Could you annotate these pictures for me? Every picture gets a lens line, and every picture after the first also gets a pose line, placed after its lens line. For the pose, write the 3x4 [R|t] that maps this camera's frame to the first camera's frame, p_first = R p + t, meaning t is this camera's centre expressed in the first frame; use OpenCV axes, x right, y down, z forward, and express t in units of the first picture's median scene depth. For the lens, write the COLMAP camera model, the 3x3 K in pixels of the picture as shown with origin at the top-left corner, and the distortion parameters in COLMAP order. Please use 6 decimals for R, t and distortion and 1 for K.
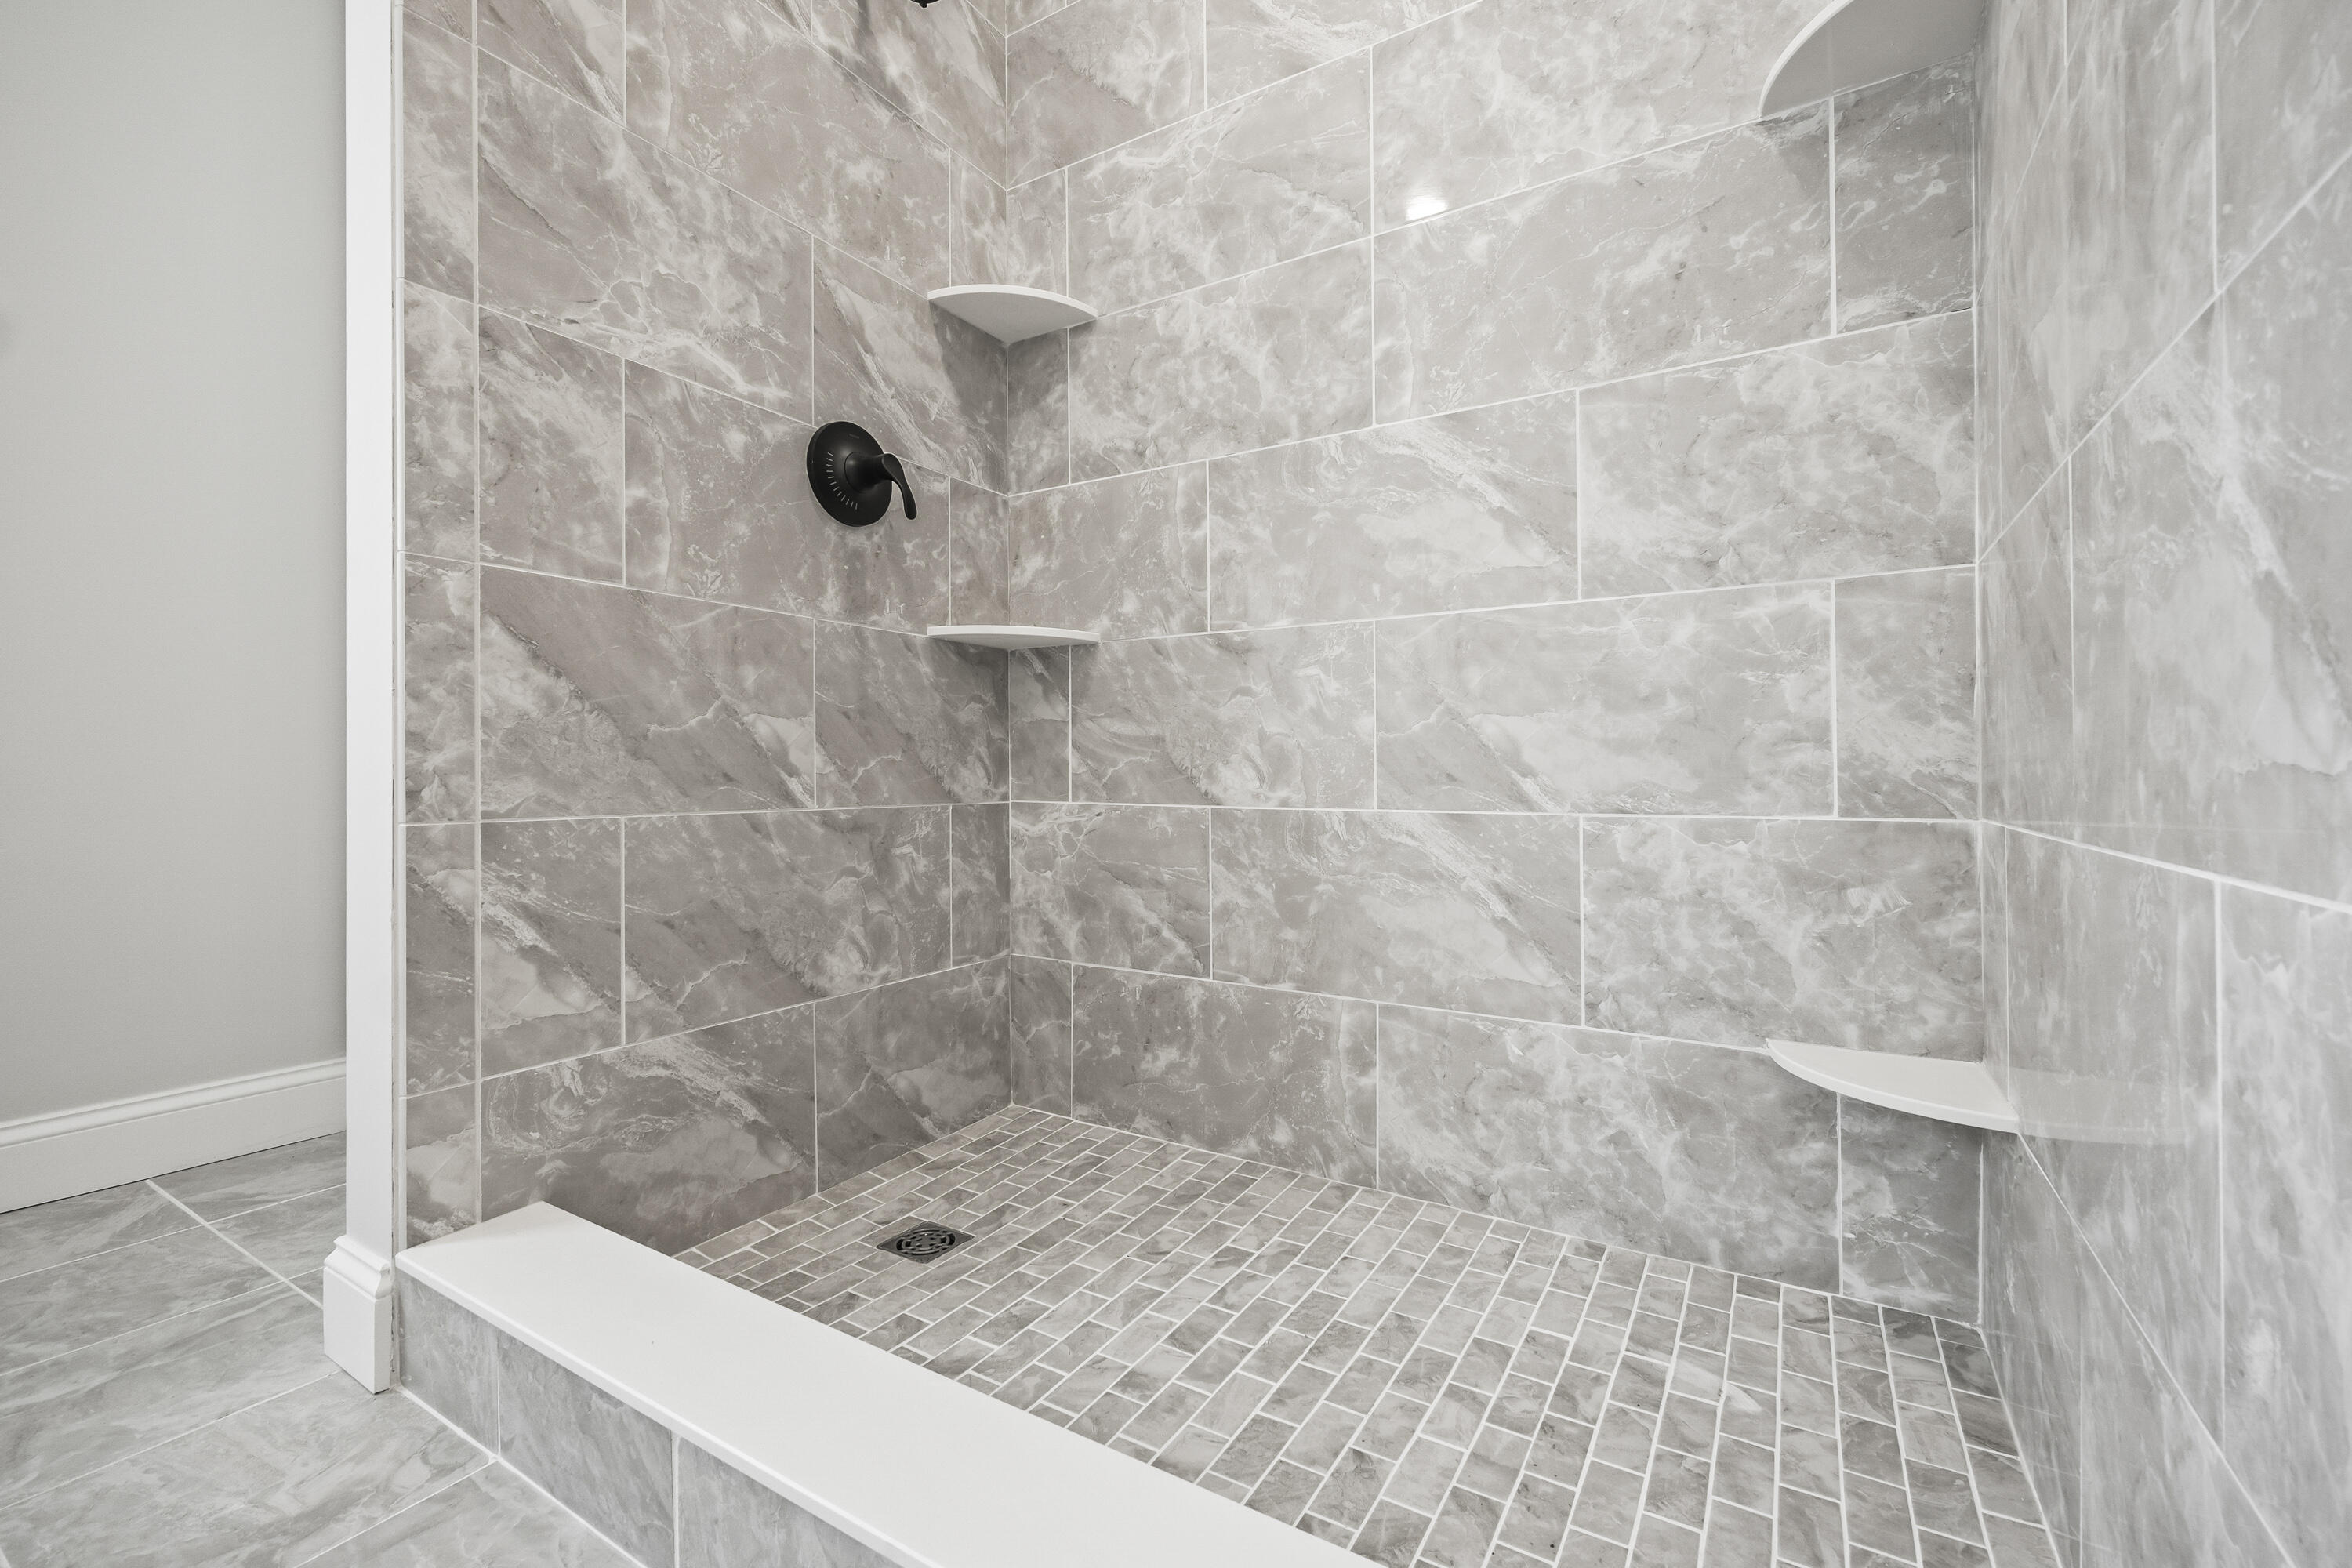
lens RADIAL K [[985.9, 0, 1177.9], [0, 985.9, 770.2], [0, 0, 1]] dist [0.002596, -0.000240]
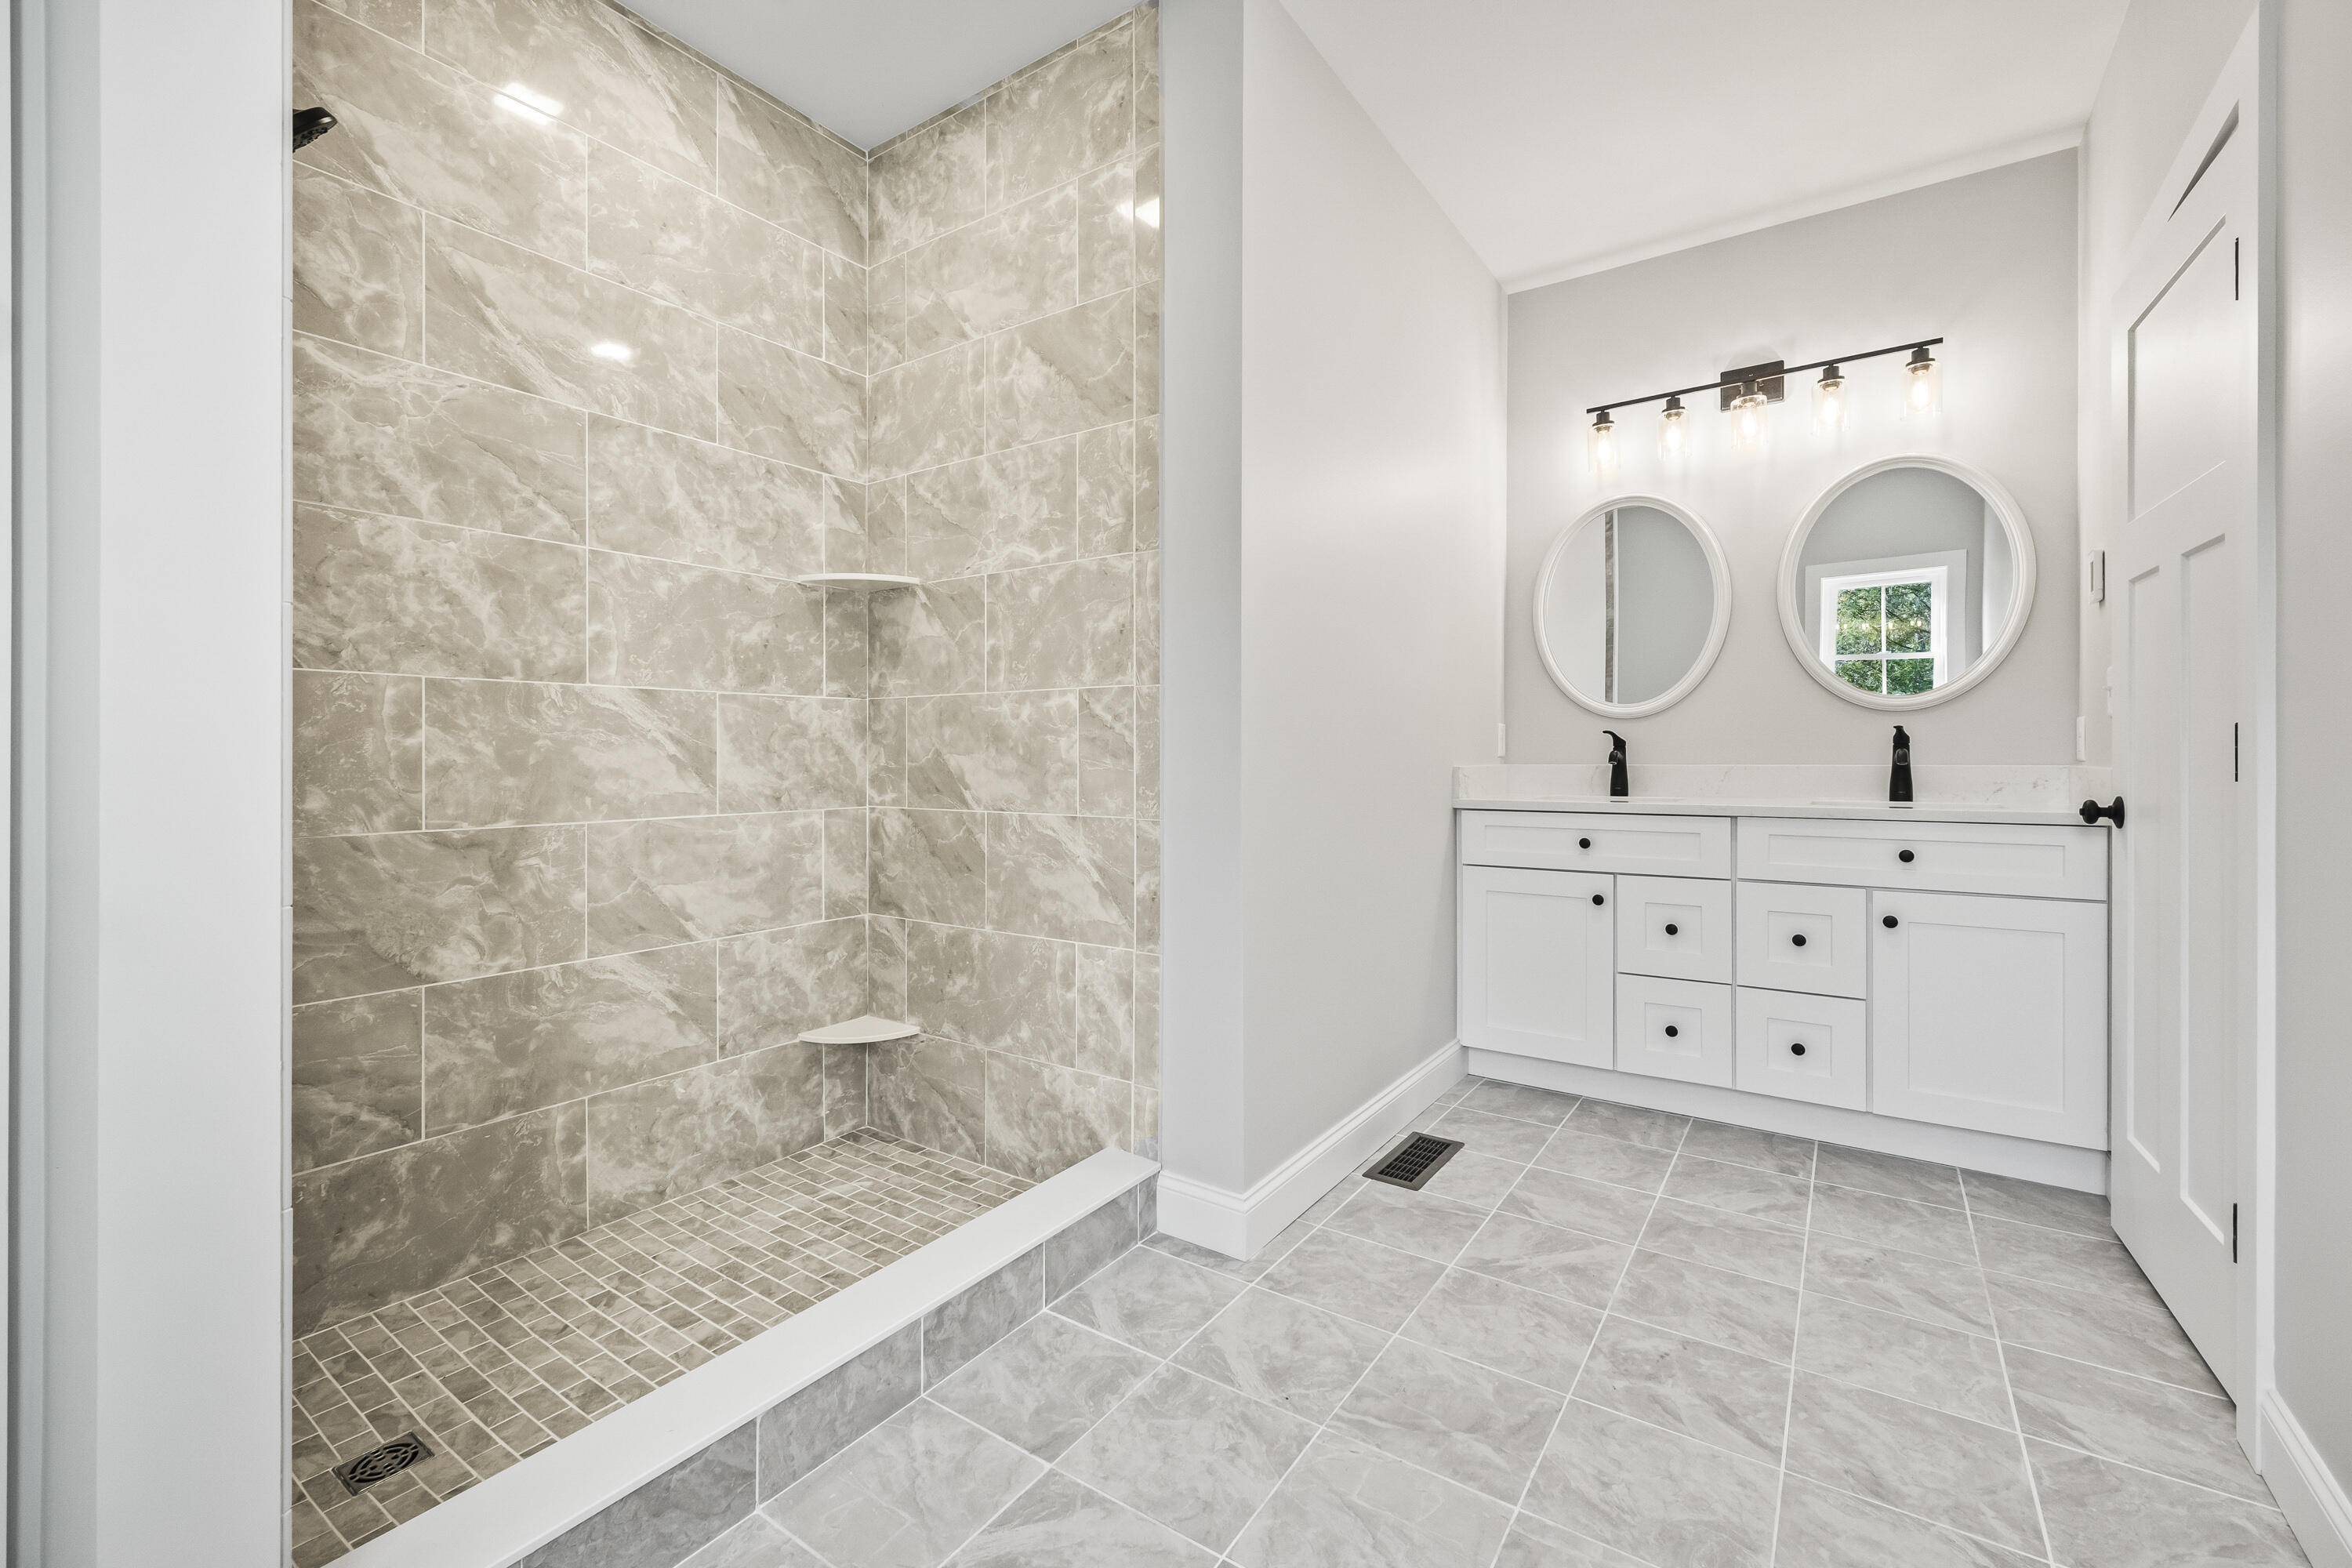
lens RADIAL K [[985.9, 0, 1166.3], [0, 985.9, 764.3], [0, 0, 1]] dist [0.002596, -0.000240]
pose [[0.062199, -0.008889, 0.998024, -1.250604], [-0.002428, 0.999956, 0.009057, -0.274957], [-0.998061, -0.002987, 0.062175, 0.109057]]
